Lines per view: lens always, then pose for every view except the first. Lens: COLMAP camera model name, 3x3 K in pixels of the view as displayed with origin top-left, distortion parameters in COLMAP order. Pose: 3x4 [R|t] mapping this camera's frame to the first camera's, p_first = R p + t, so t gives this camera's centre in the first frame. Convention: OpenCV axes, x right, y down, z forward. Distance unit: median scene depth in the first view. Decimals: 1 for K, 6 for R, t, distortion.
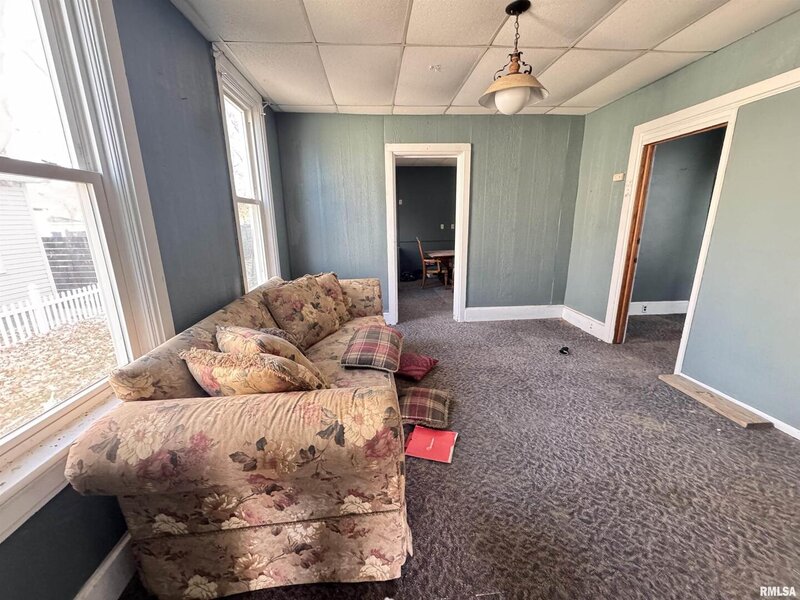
lens RADIAL K [[320.5, 0, 400.3], [0, 320.5, 299.9], [0, 0, 1]] dist [-0.003026, -0.000136]
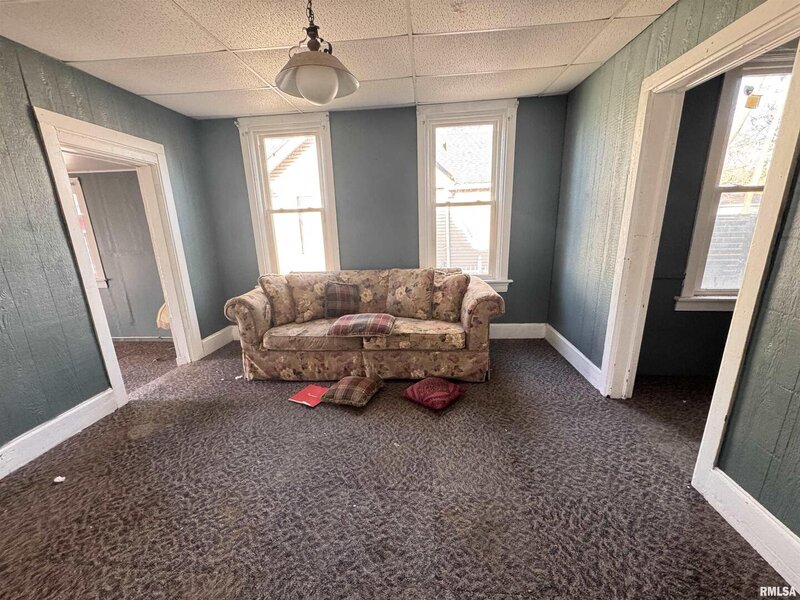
lens RADIAL K [[320.5, 0, 398.8], [0, 320.5, 302.8], [0, 0, 1]] dist [-0.003026, -0.000136]
pose [[-0.172505, 0.273902, -0.946161, 1.241113], [-0.204612, 0.929644, 0.306426, -0.412479], [0.963523, 0.246456, -0.104324, 1.441012]]
